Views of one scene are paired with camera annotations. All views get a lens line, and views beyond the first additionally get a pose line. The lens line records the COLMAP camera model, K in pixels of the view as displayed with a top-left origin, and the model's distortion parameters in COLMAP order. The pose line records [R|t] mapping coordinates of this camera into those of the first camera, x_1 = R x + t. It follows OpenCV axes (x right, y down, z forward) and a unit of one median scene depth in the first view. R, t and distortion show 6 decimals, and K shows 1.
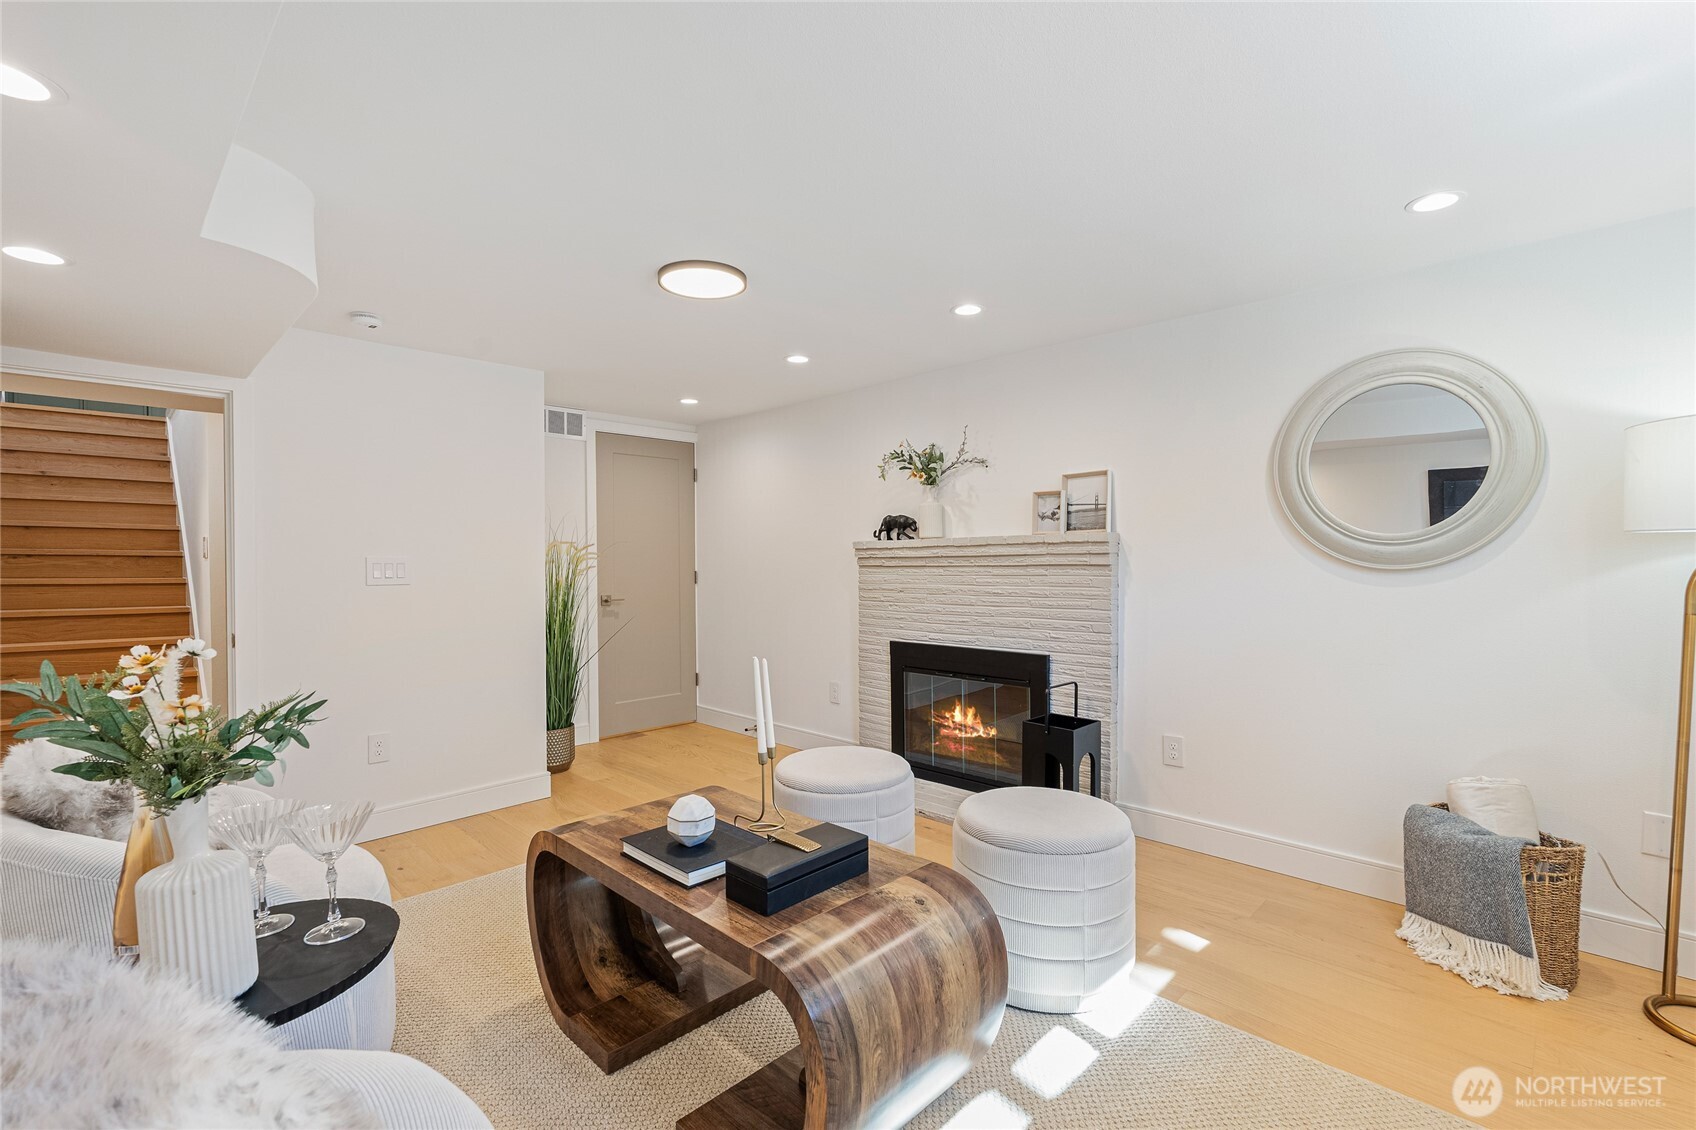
lens RADIAL K [[753.3, 0, 848.3], [0, 753.3, 561.4], [0, 0, 1]] dist [0.000700, -0.005220]
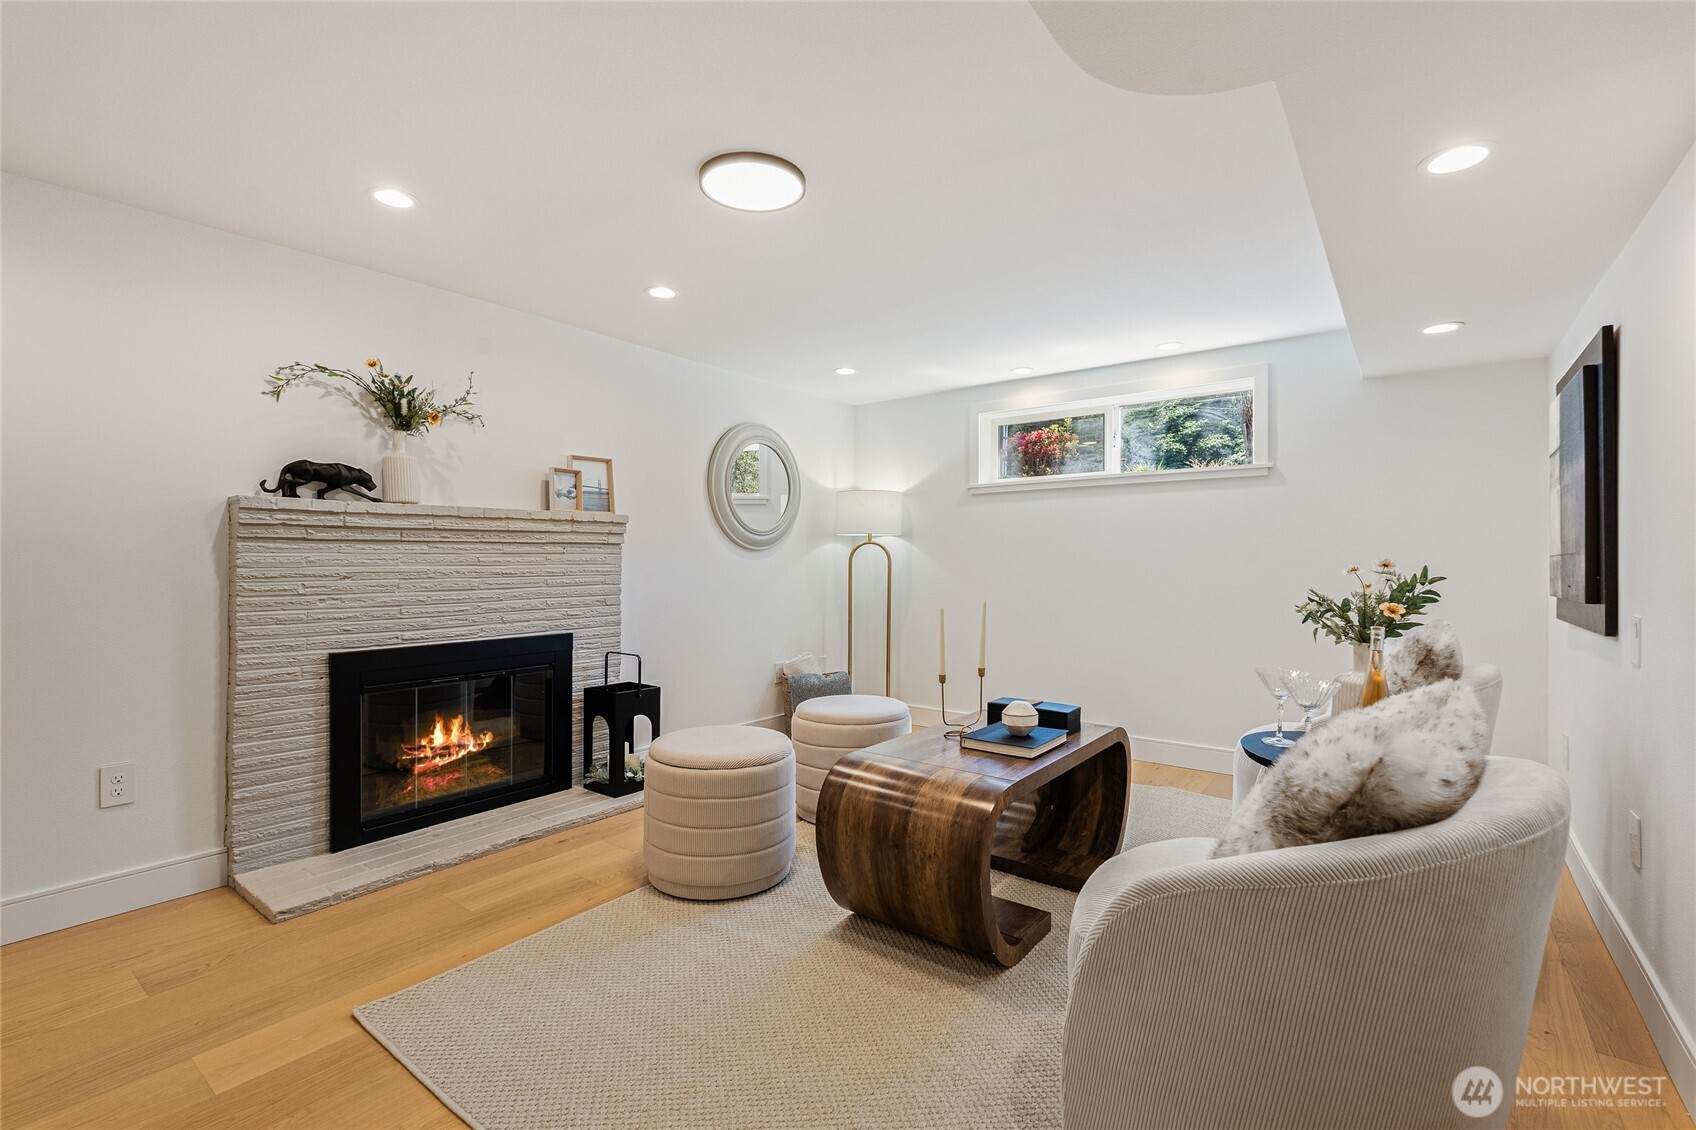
lens RADIAL K [[753.3, 0, 848.3], [0, 753.3, 561.4], [0, 0, 1]] dist [0.000700, -0.005220]
pose [[-0.145702, 0.014659, 0.989220, -0.713785], [0.010753, 0.999855, -0.013233, 0.042729], [-0.989270, 0.008709, -0.145839, 0.715985]]
